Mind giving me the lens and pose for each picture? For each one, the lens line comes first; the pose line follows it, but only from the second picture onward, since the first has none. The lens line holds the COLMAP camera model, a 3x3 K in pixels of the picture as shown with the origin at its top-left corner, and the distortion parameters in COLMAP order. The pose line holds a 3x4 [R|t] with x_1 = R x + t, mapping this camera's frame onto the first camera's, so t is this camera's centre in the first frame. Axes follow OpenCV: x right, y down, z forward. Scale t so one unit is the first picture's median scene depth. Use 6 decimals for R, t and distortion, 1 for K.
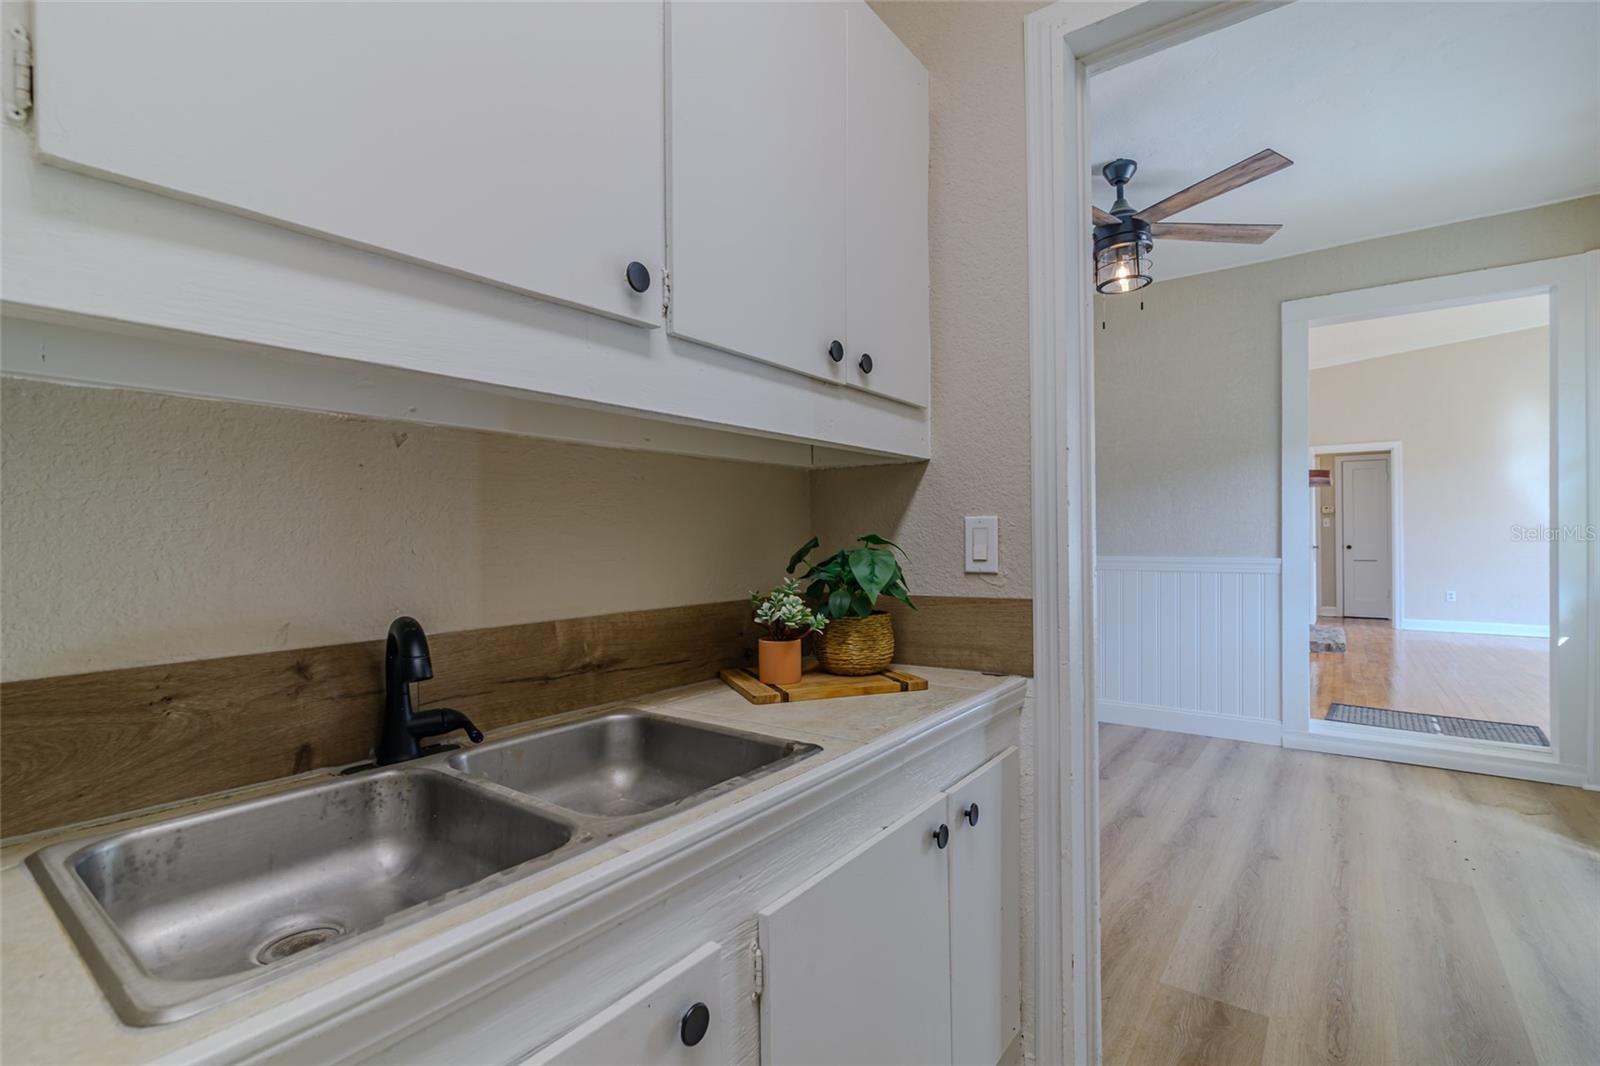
lens RADIAL K [[724.2, 0, 798.1], [0, 724.2, 537.6], [0, 0, 1]] dist [0.002405, -0.000401]
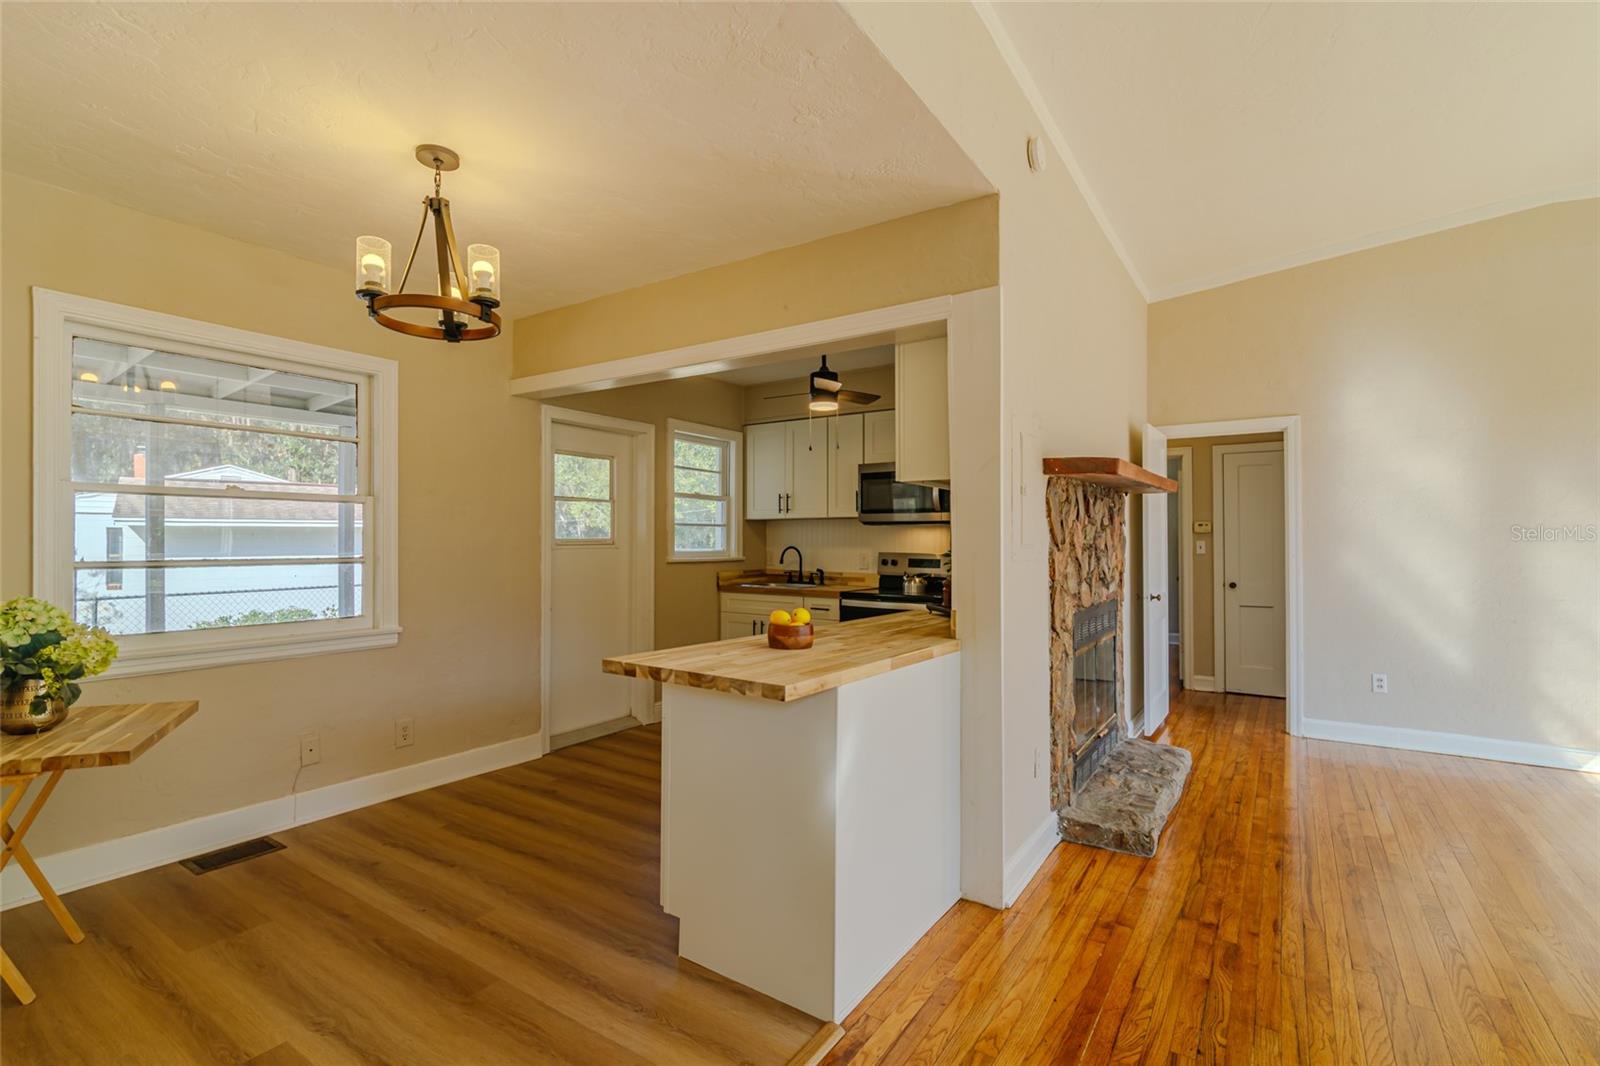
lens RADIAL K [[725.6, 0, 798.7], [0, 725.6, 537.8], [0, 0, 1]] dist [0.001133, -0.000905]
pose [[0.998896, 0.002639, 0.046897, 1.022277], [-0.002583, 0.999996, -0.001245, -0.083290], [-0.046900, 0.001122, 0.998899, 1.107302]]
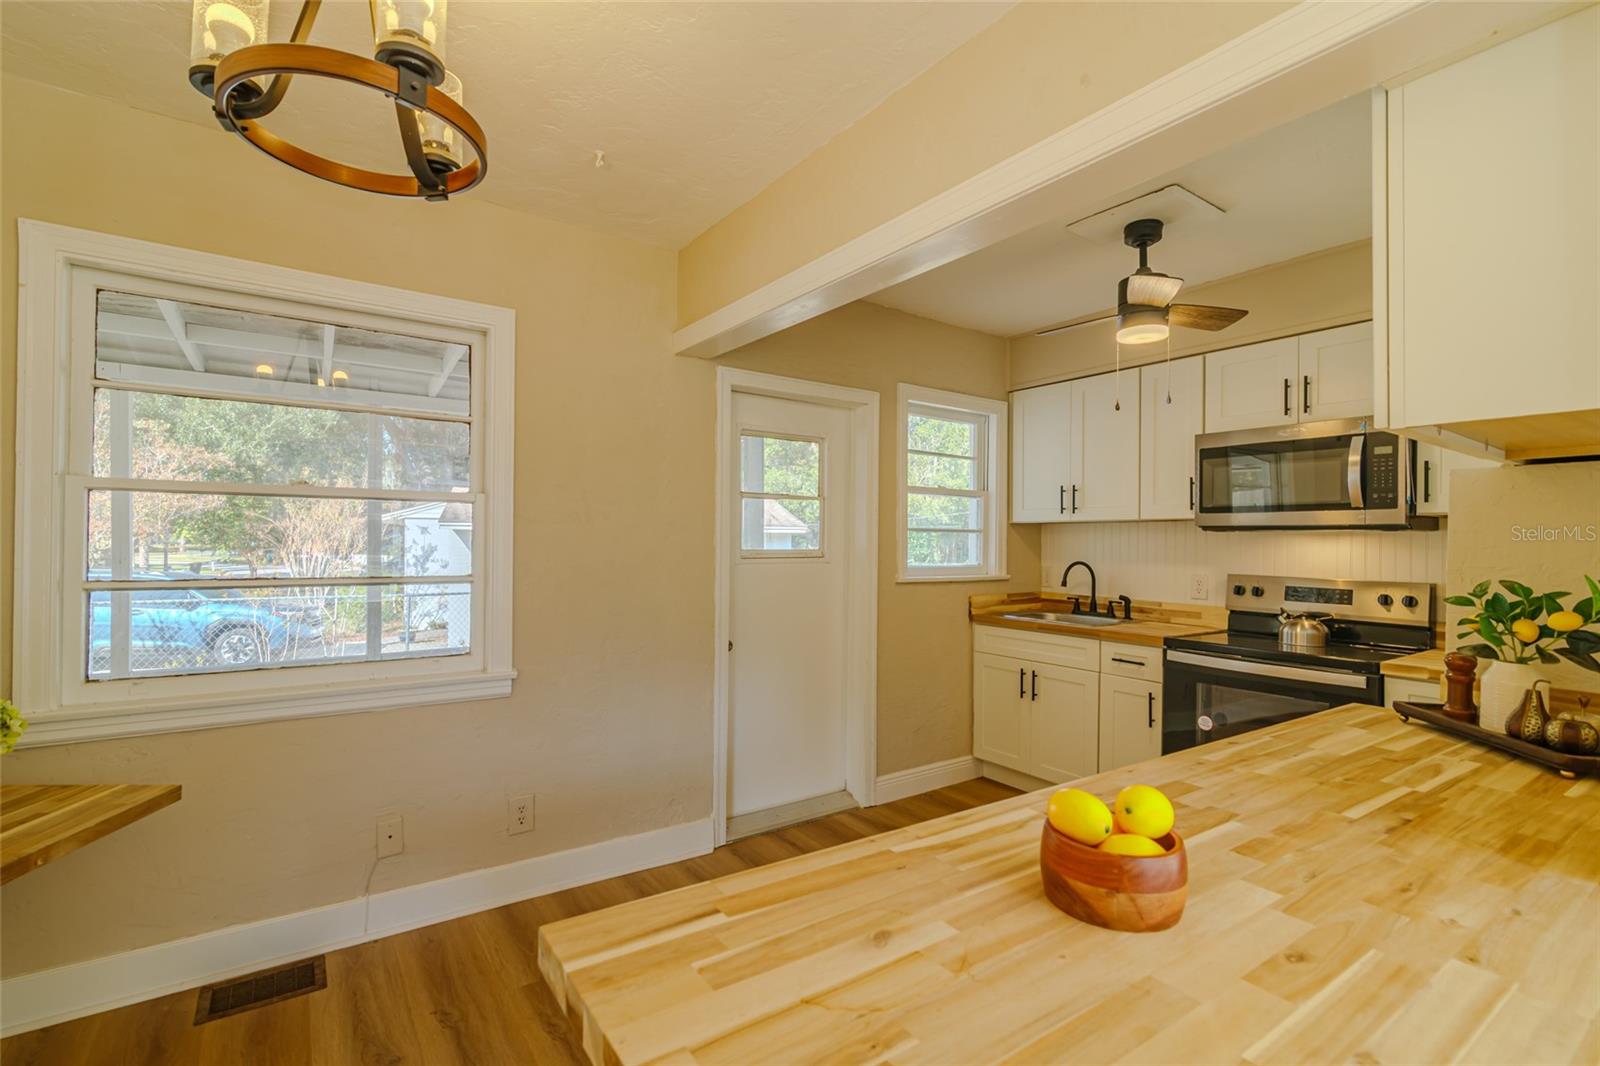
lens RADIAL K [[725.6, 0, 798.7], [0, 725.6, 537.8], [0, 0, 1]] dist [0.001133, -0.000905]
pose [[0.948608, 0.007637, -0.316360, 1.025486], [-0.009216, 0.999951, -0.003496, -0.096323], [0.316318, 0.006232, 0.948633, 1.575598]]
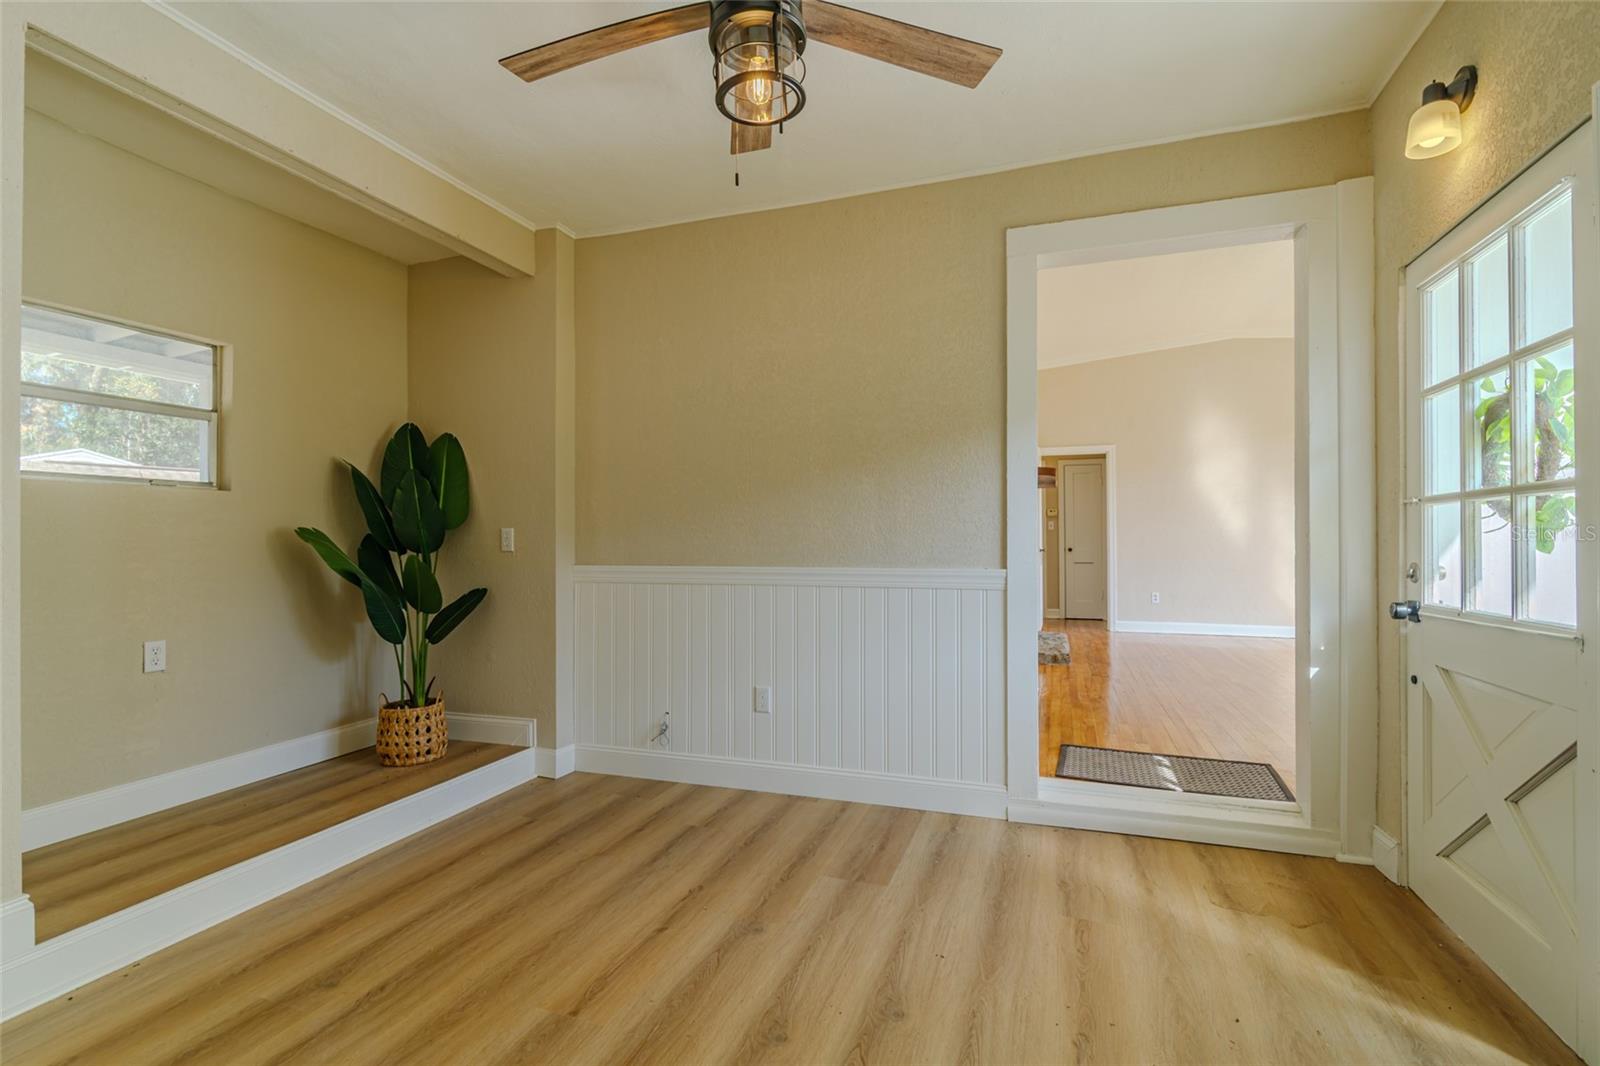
lens RADIAL K [[725.6, 0, 798.7], [0, 725.6, 537.8], [0, 0, 1]] dist [0.001133, -0.000905]
pose [[0.955822, 0.000821, 0.293945, 0.291824], [0.000057, 0.999996, -0.002978, -0.002101], [-0.293946, 0.002863, 0.955818, 0.418892]]
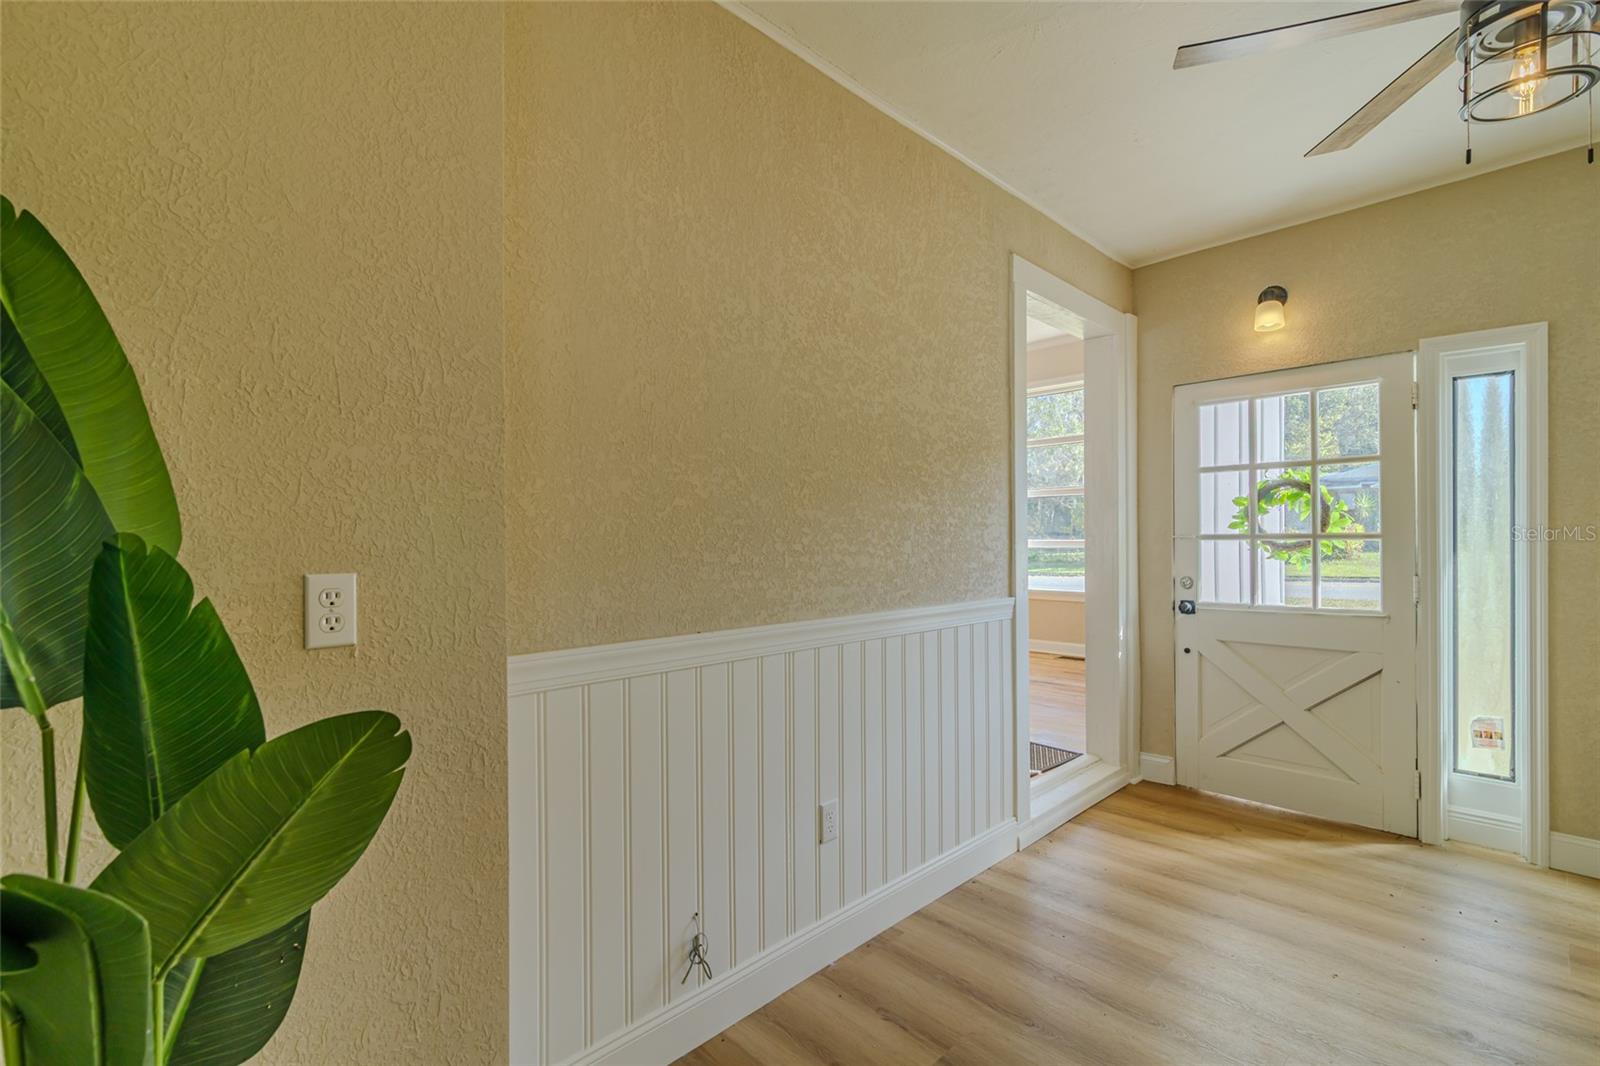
lens RADIAL K [[724.2, 0, 798.1], [0, 724.2, 537.6], [0, 0, 1]] dist [0.002405, -0.000401]
pose [[0.162169, 0.002160, 0.986761, -0.123451], [0.003243, 0.999991, -0.002722, -0.037727], [-0.986758, 0.003641, 0.162161, 1.335125]]
